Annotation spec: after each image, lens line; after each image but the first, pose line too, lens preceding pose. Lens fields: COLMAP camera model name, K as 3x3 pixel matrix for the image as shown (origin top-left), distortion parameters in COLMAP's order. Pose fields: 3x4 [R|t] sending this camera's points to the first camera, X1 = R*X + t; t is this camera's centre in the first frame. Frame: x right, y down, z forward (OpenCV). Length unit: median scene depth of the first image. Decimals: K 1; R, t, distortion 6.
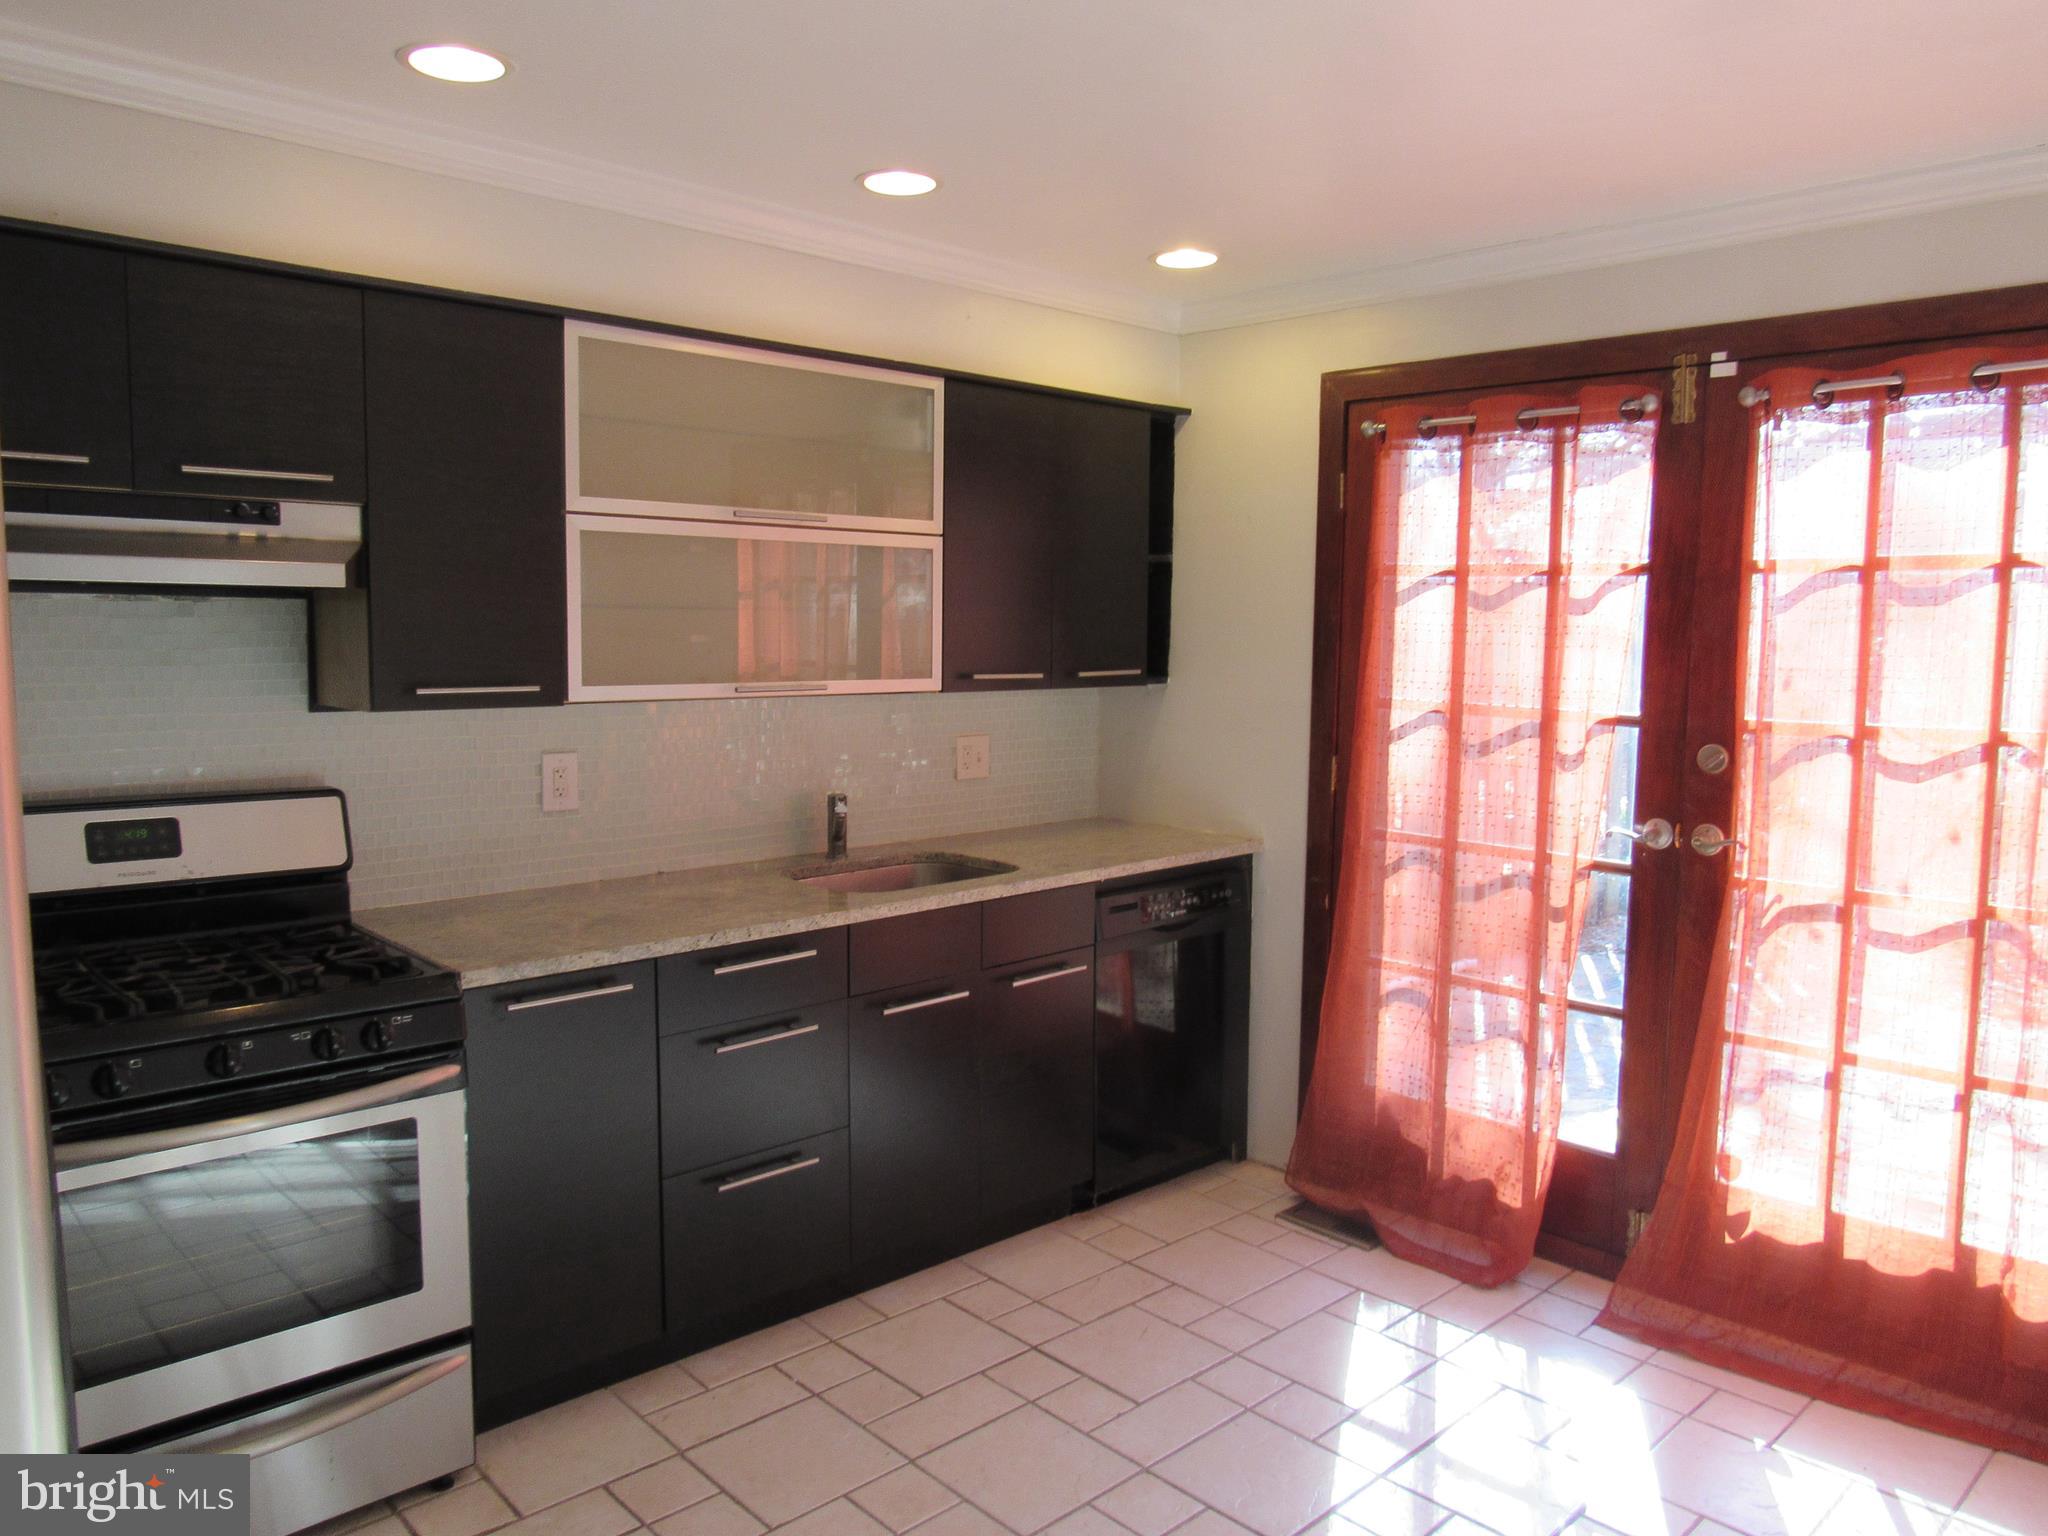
lens RADIAL K [[1462.0, 0, 1039.6], [0, 1462.0, 772.2], [0, 0, 1]] dist [-0.024045, 0.005878]
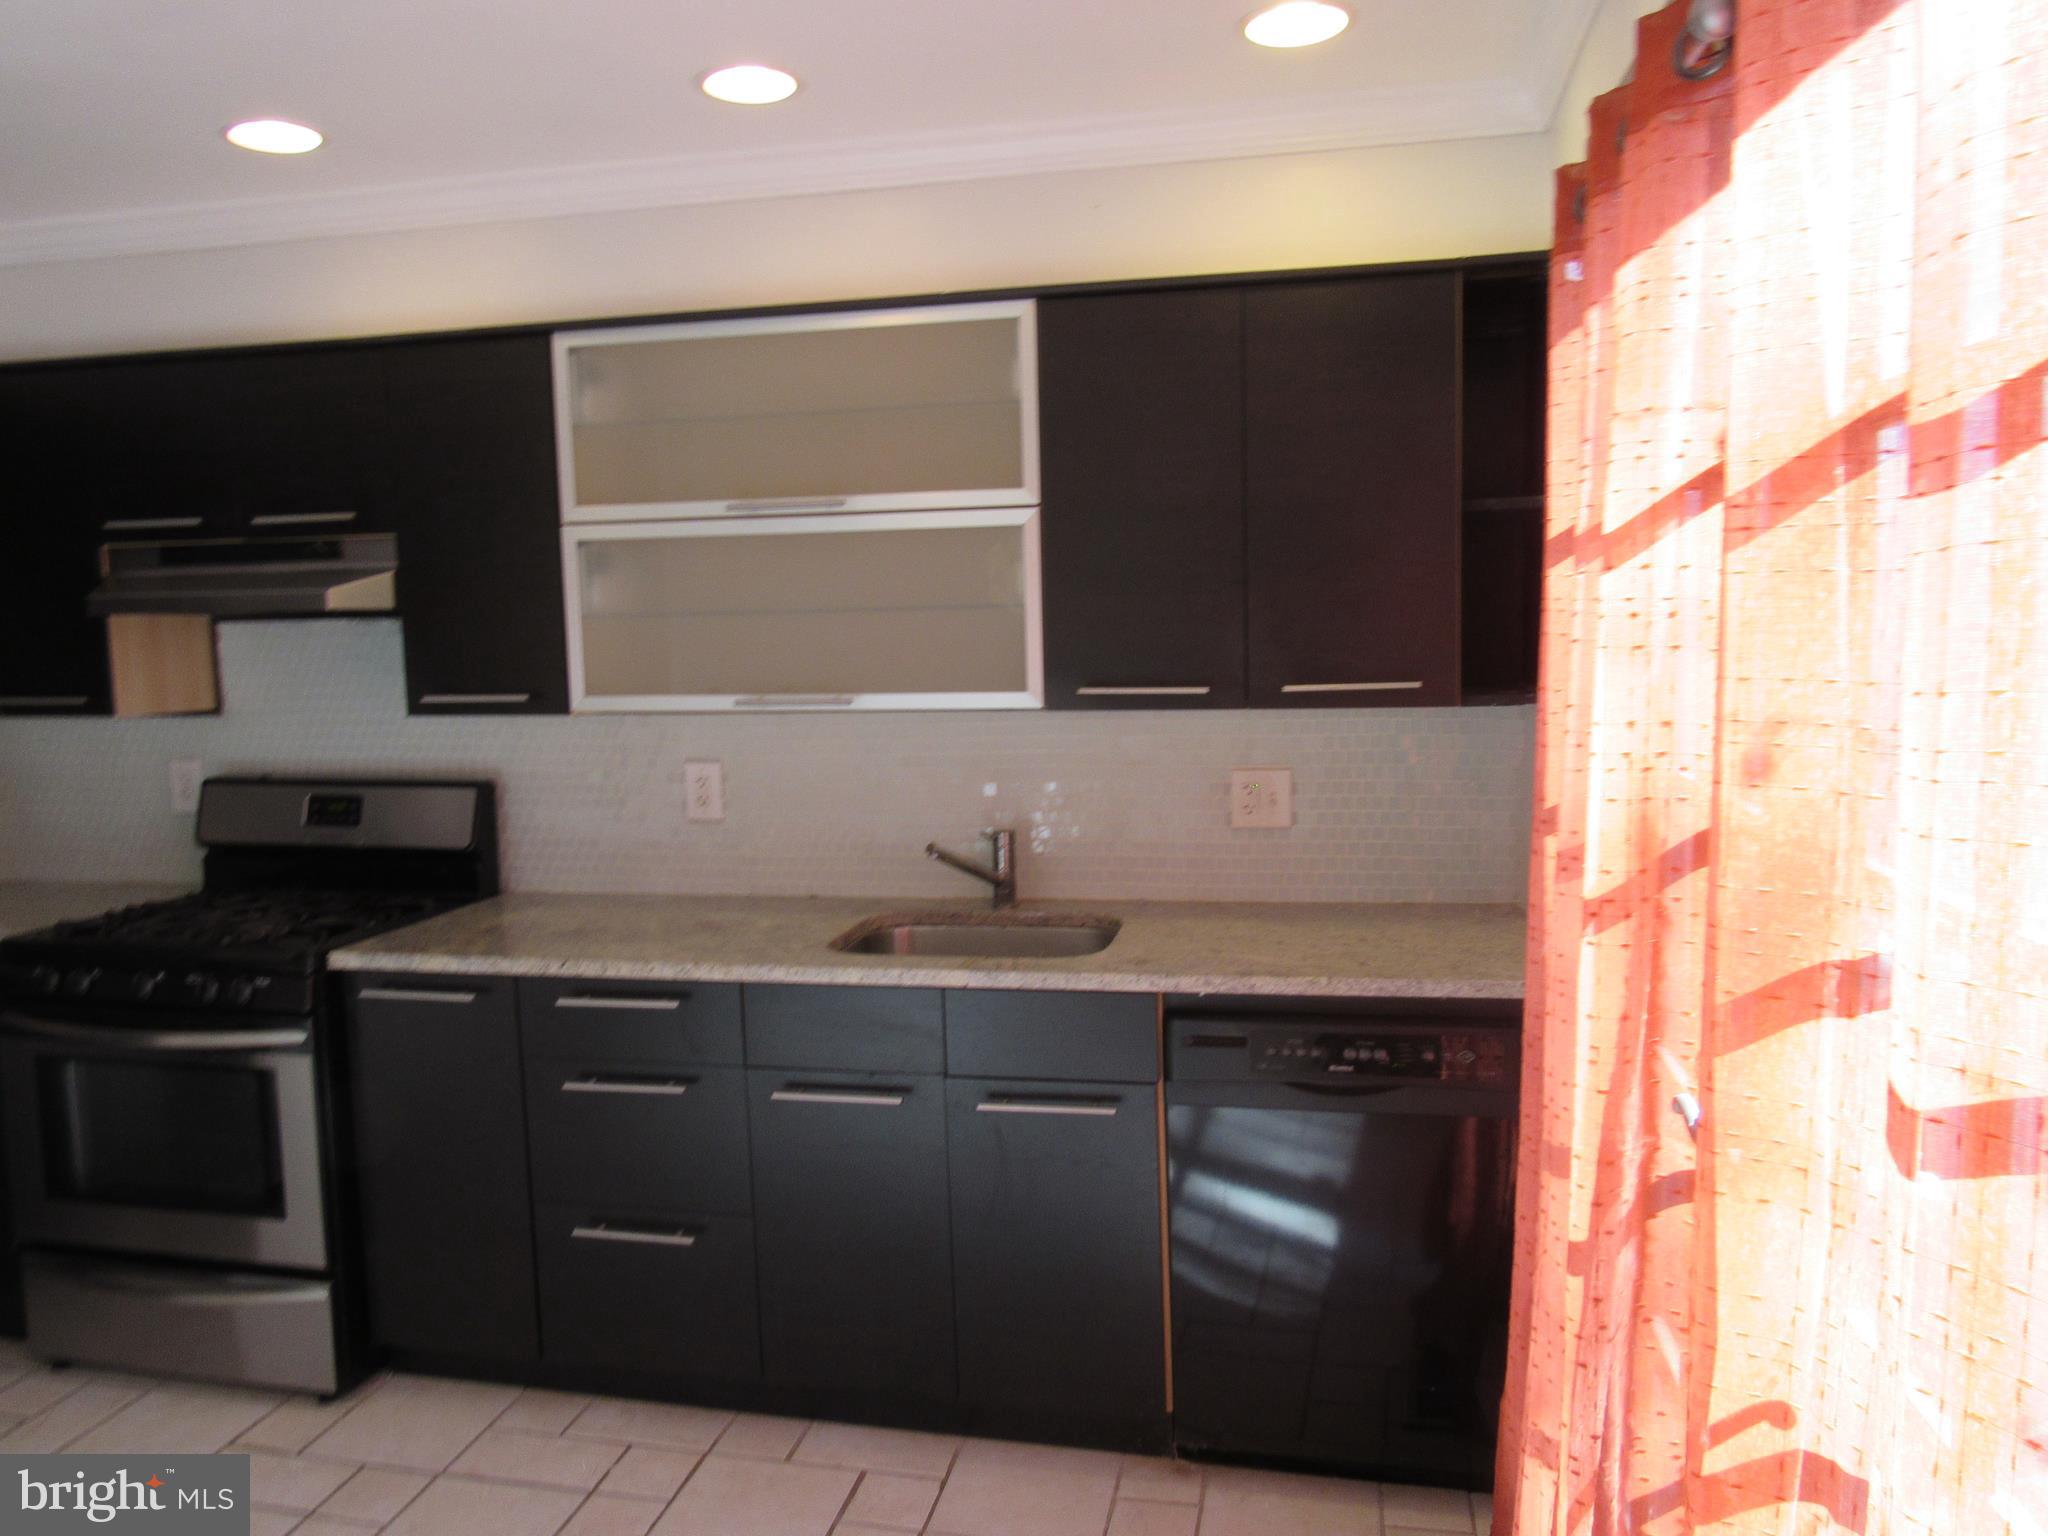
lens RADIAL K [[1462.0, 0, 1027.7], [0, 1462.0, 766.9], [0, 0, 1]] dist [-0.024045, 0.005878]
pose [[0.561780, 0.059155, -0.825169, 0.613864], [-0.057507, 0.997820, 0.032381, -0.053898], [0.825285, 0.029262, 0.563957, 0.612932]]
